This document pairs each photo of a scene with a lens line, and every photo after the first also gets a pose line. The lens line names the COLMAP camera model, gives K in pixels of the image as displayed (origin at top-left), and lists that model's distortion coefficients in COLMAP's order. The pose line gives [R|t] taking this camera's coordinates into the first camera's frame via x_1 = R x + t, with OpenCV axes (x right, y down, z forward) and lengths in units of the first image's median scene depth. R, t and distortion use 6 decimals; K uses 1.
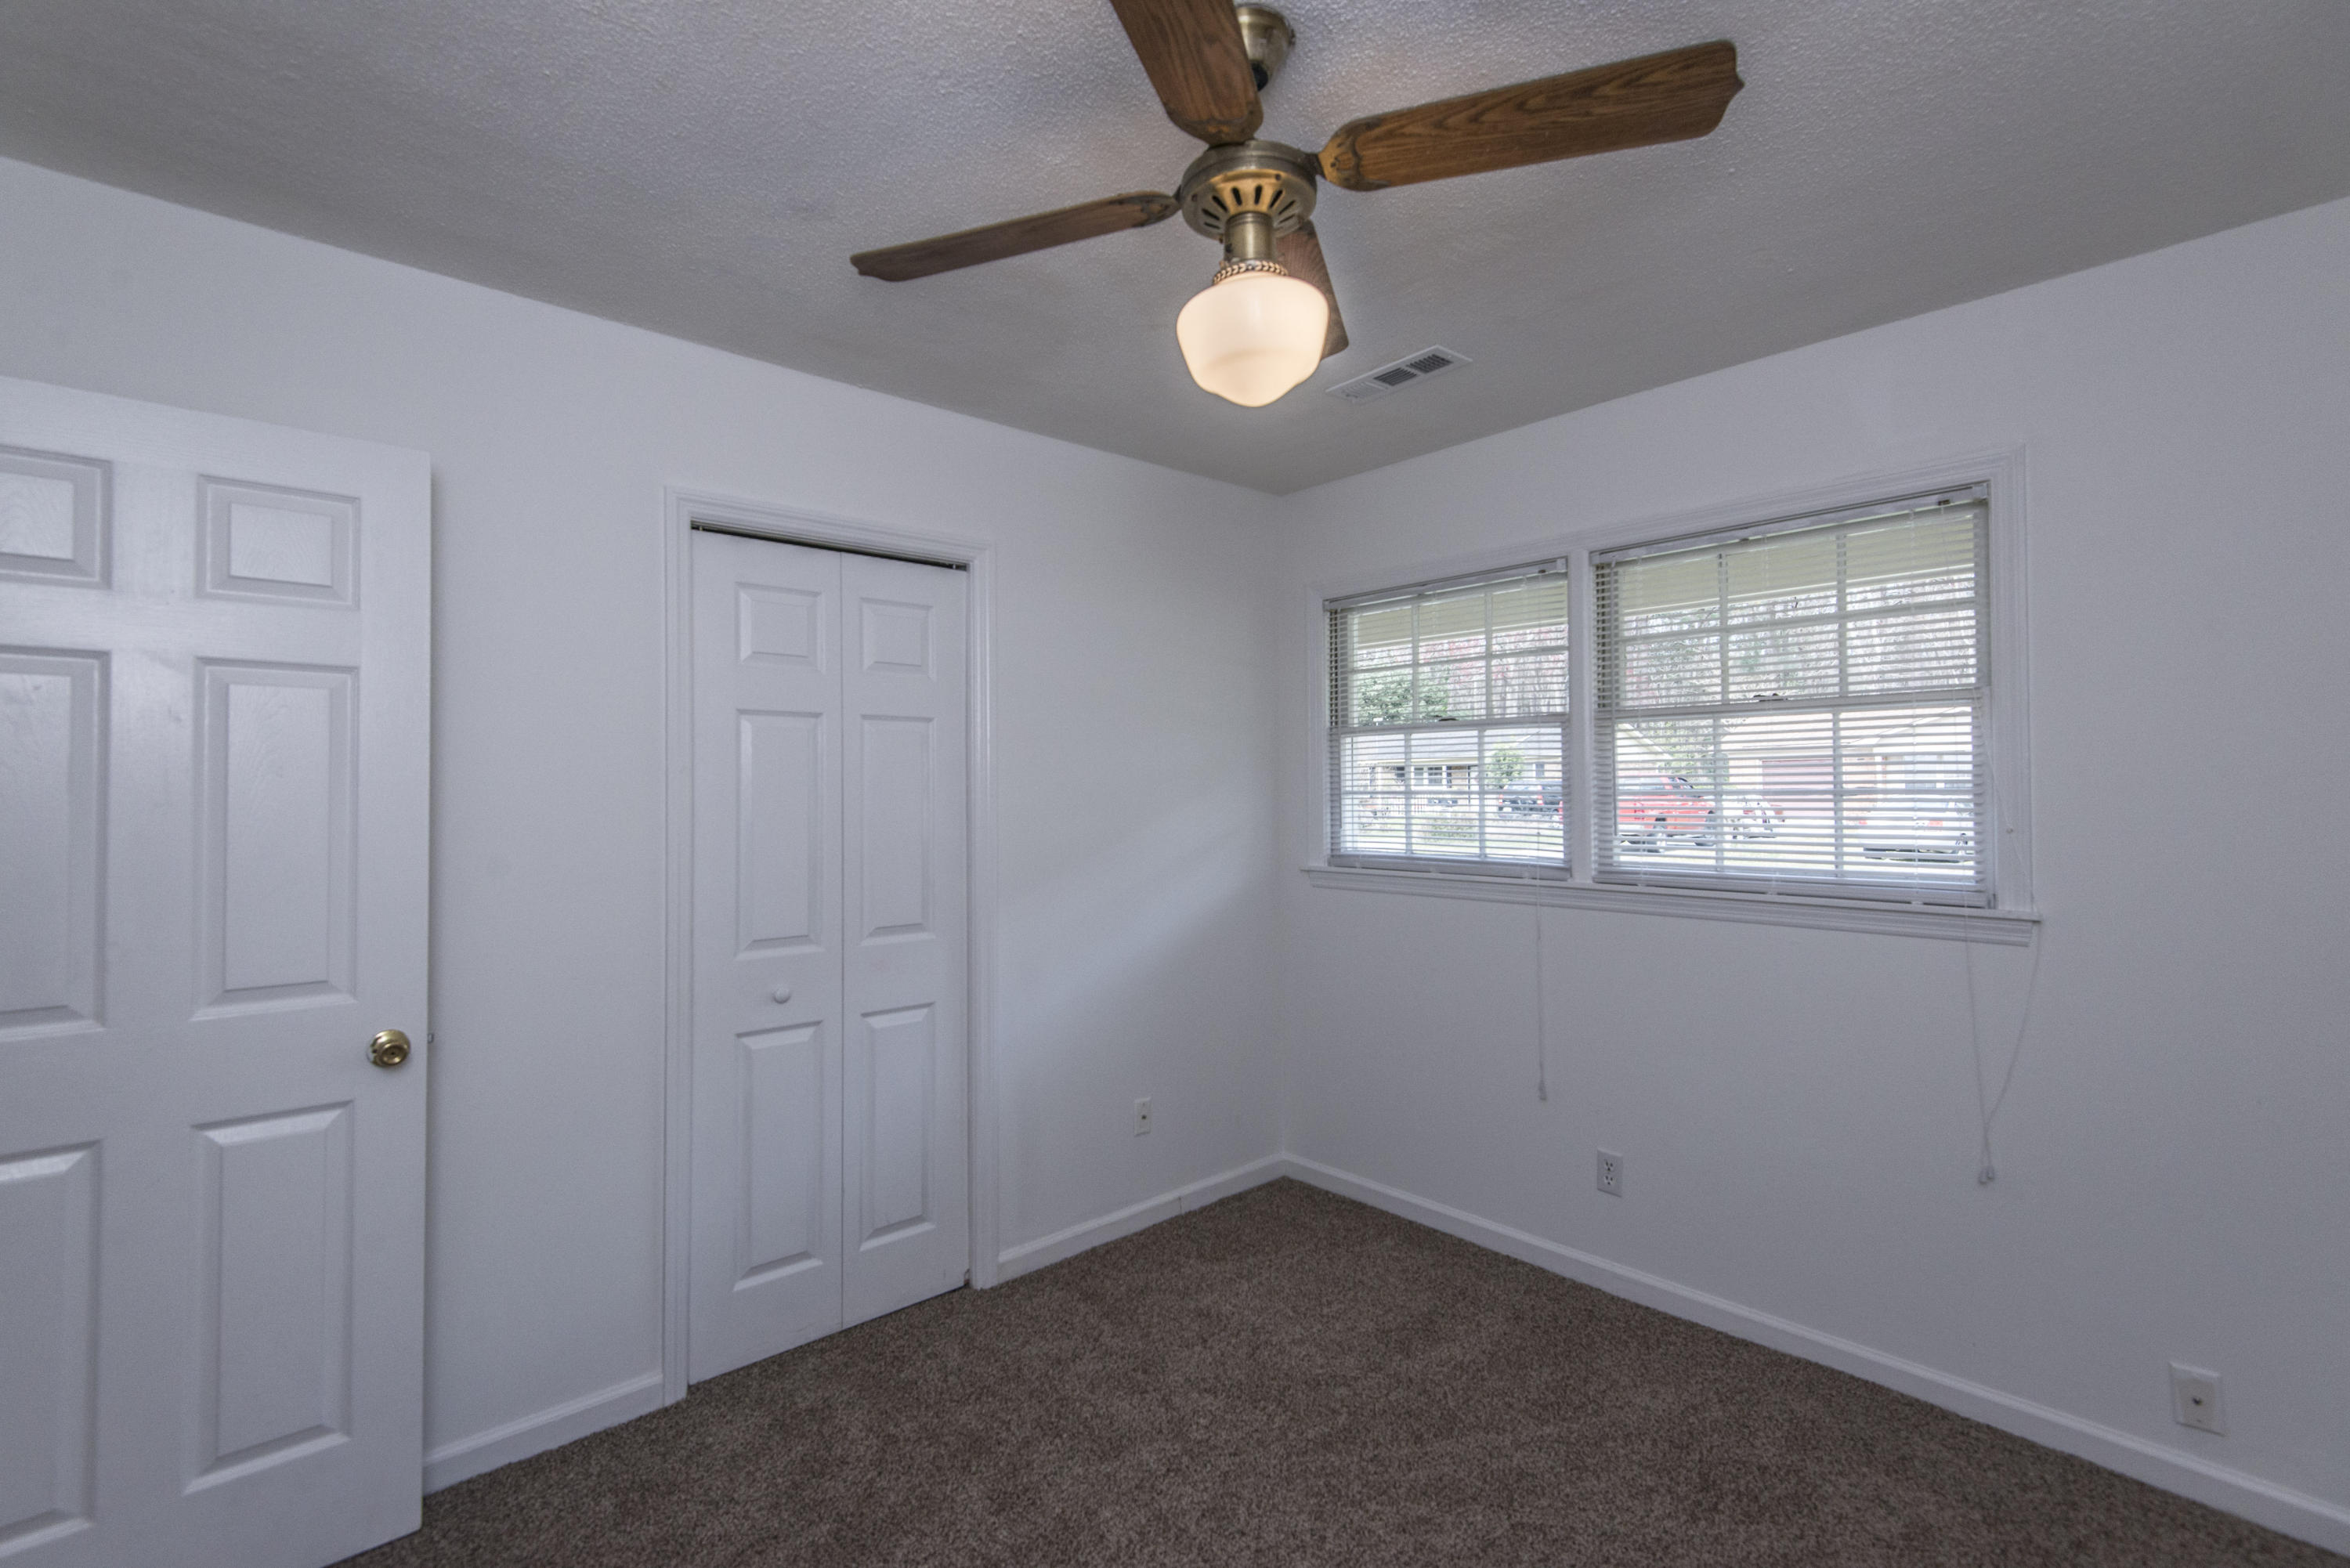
lens RADIAL K [[1060.8, 0, 1166.0], [0, 1060.8, 778.5], [0, 0, 1]] dist [0.024309, -0.012584]
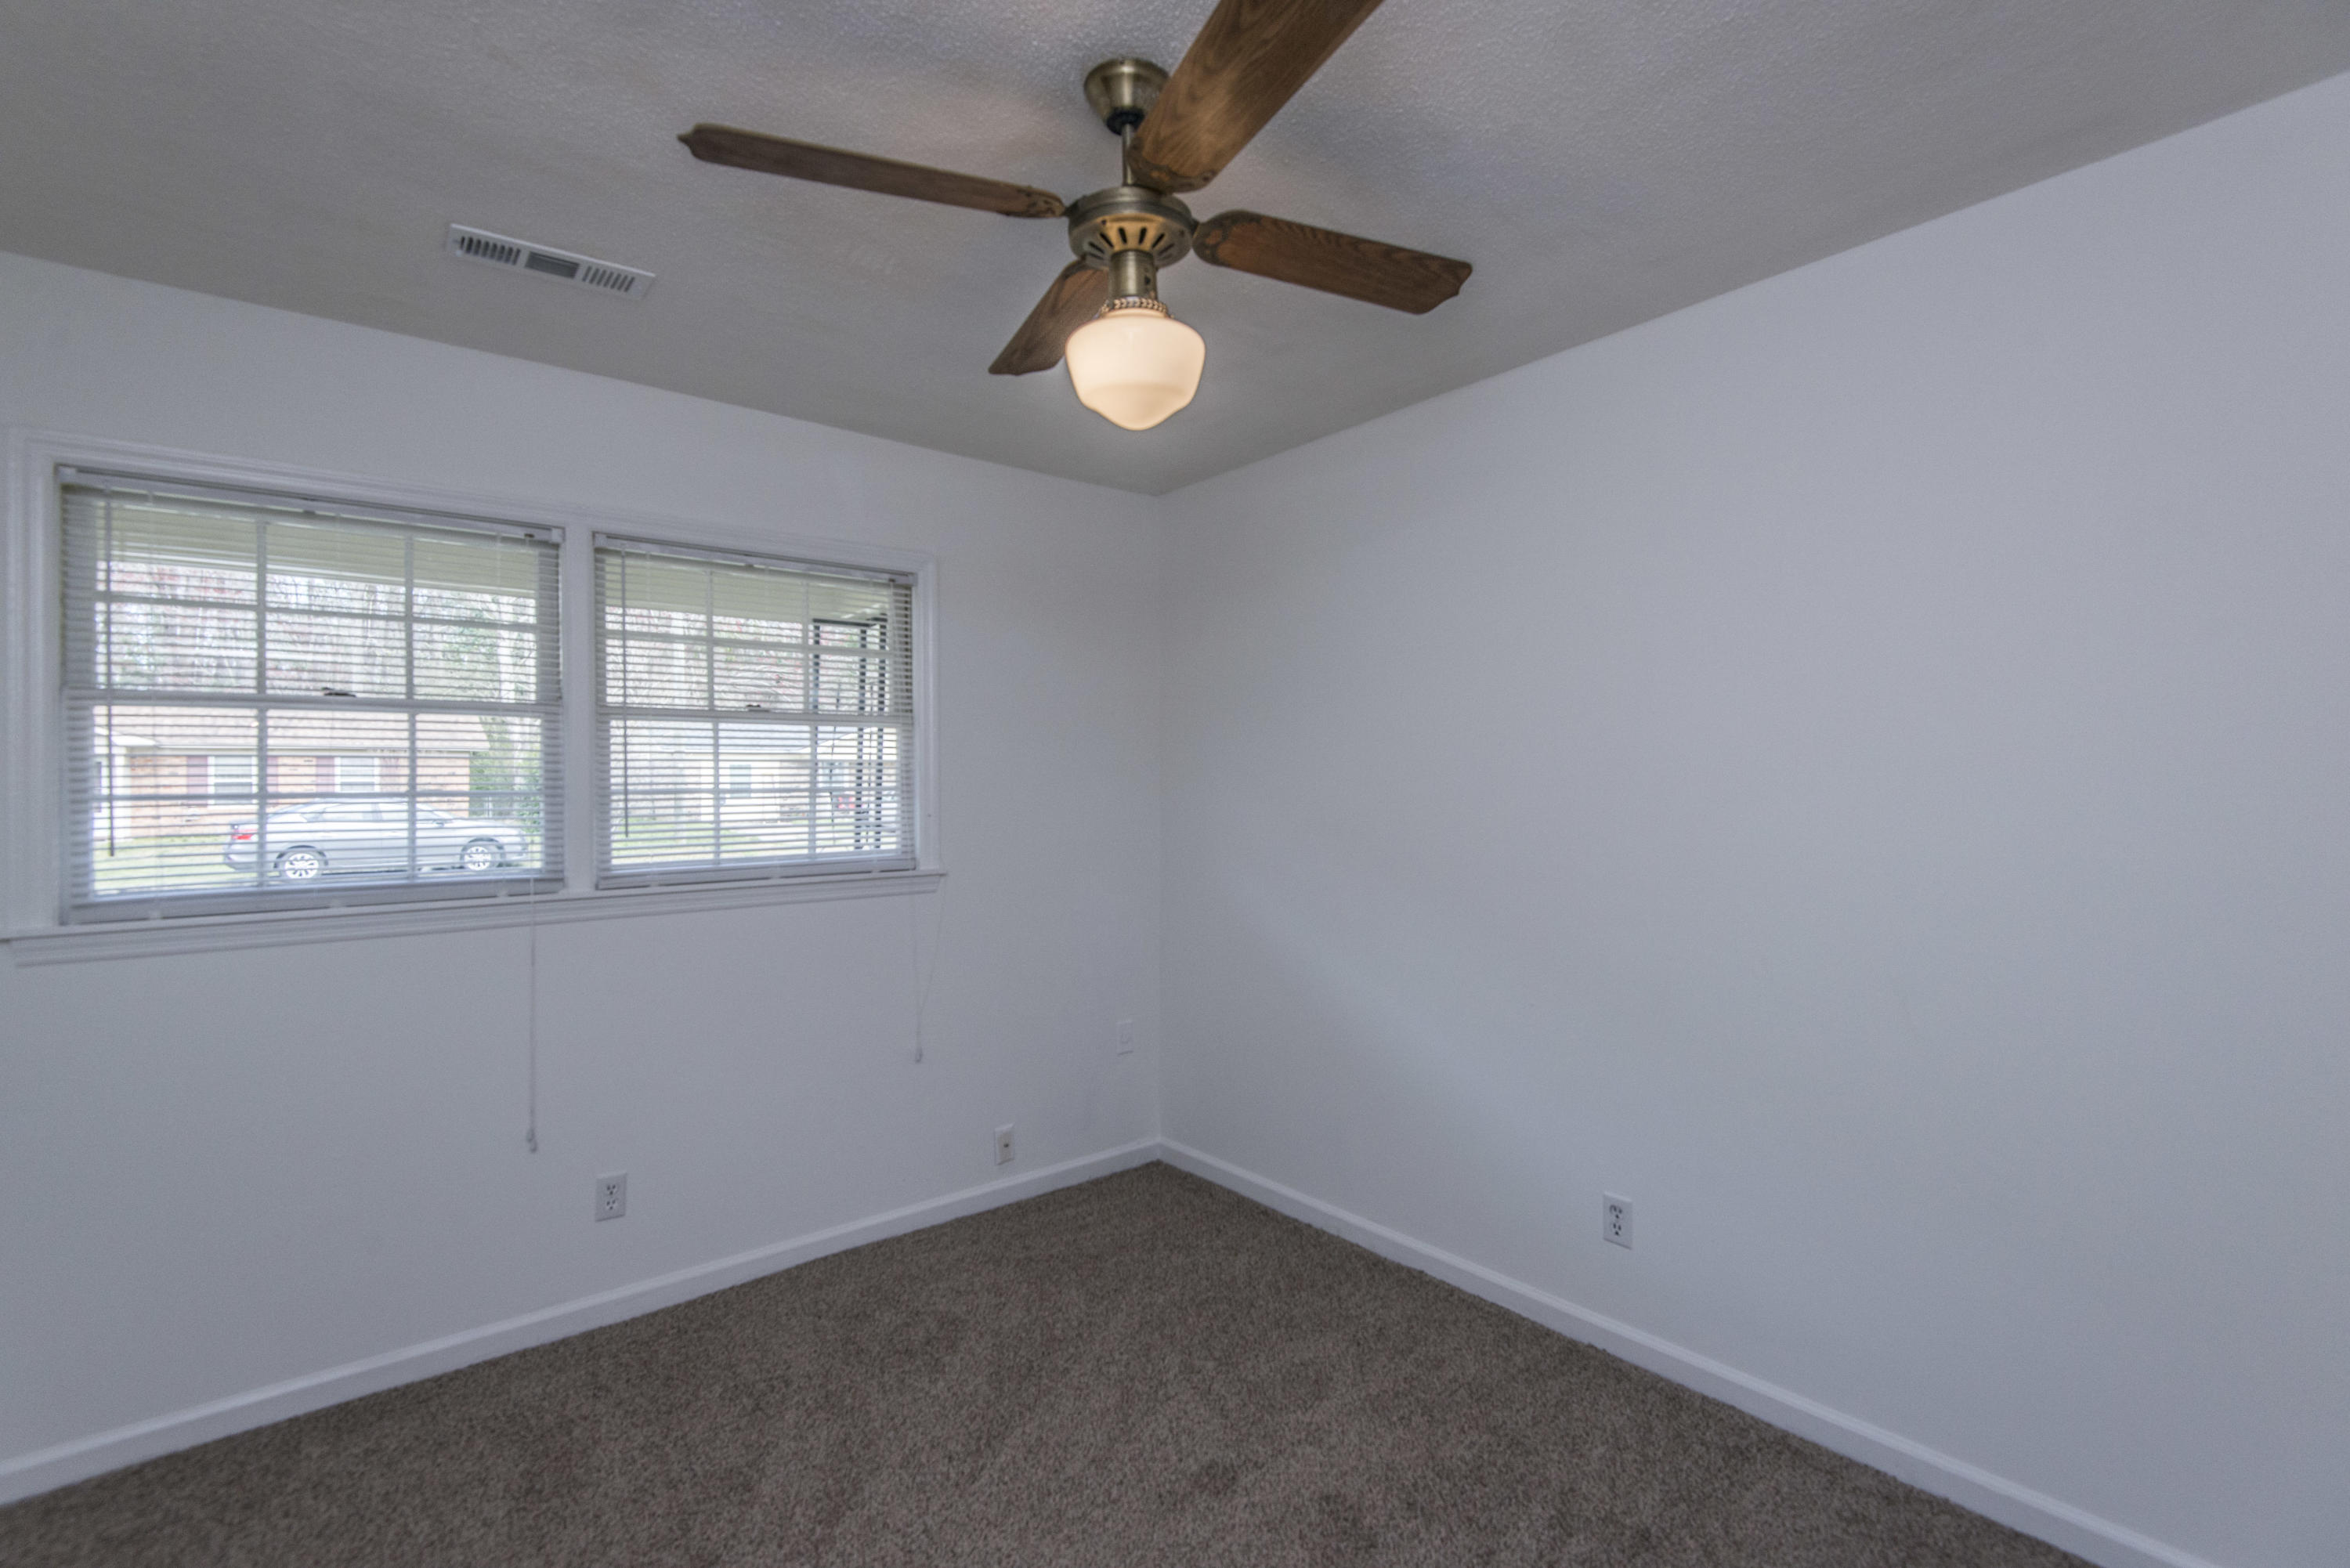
lens RADIAL K [[1060.8, 0, 1163.2], [0, 1060.8, 775.0], [0, 0, 1]] dist [0.024309, -0.012584]
pose [[0.050252, 0.017855, 0.998577, -0.497749], [0.001987, 0.999836, -0.017977, 0.016172], [-0.998735, 0.002888, 0.050208, 0.457413]]
